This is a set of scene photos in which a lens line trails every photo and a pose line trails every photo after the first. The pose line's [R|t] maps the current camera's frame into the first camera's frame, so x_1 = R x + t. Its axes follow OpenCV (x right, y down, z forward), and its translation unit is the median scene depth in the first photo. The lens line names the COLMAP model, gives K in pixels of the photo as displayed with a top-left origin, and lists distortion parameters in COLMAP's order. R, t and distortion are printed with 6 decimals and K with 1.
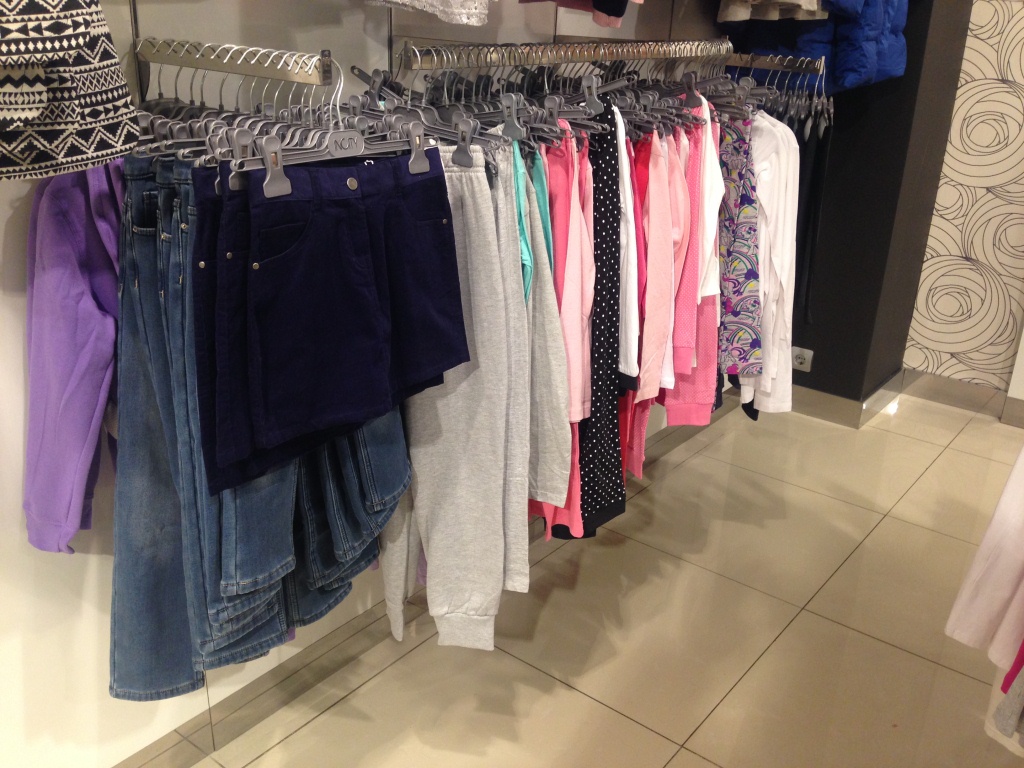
lens RADIAL K [[951.0, 0, 511.3], [0, 951.0, 380.3], [0, 0, 1]] dist [0.124110, -0.233720]
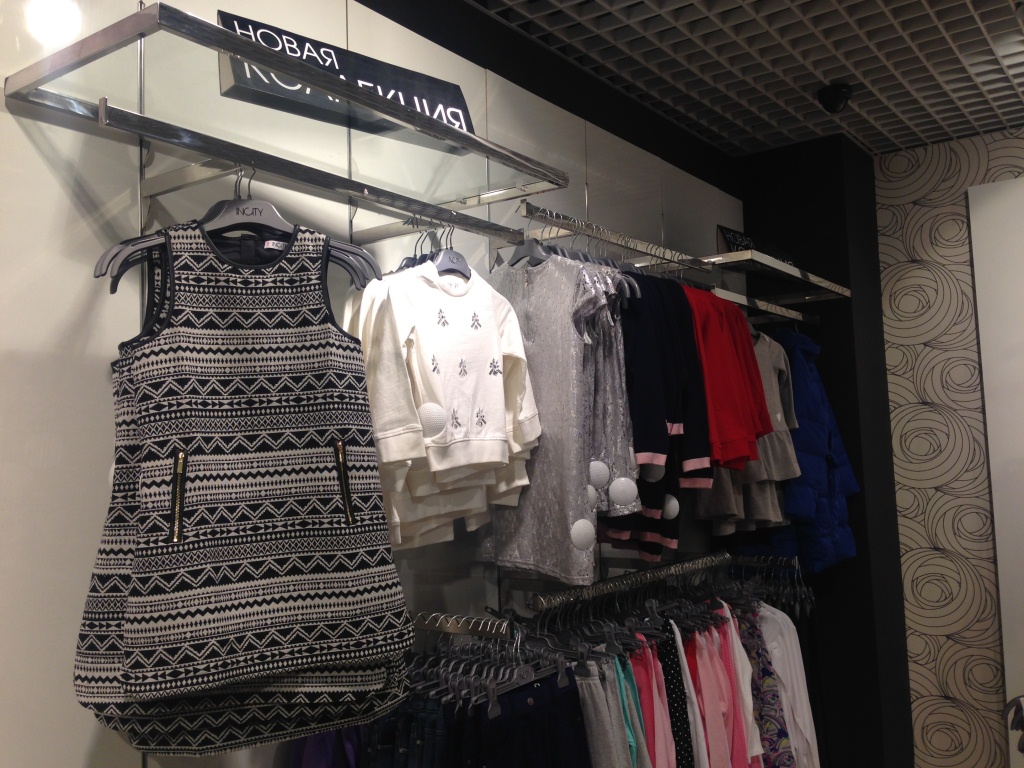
lens RADIAL K [[951.0, 0, 511.3], [0, 951.0, 380.3], [0, 0, 1]] dist [0.124110, -0.233720]
pose [[0.996394, -0.067919, 0.050858, -0.159515], [0.083441, 0.893123, -0.442005, 0.006304], [-0.015402, 0.444655, 0.895570, -0.388239]]
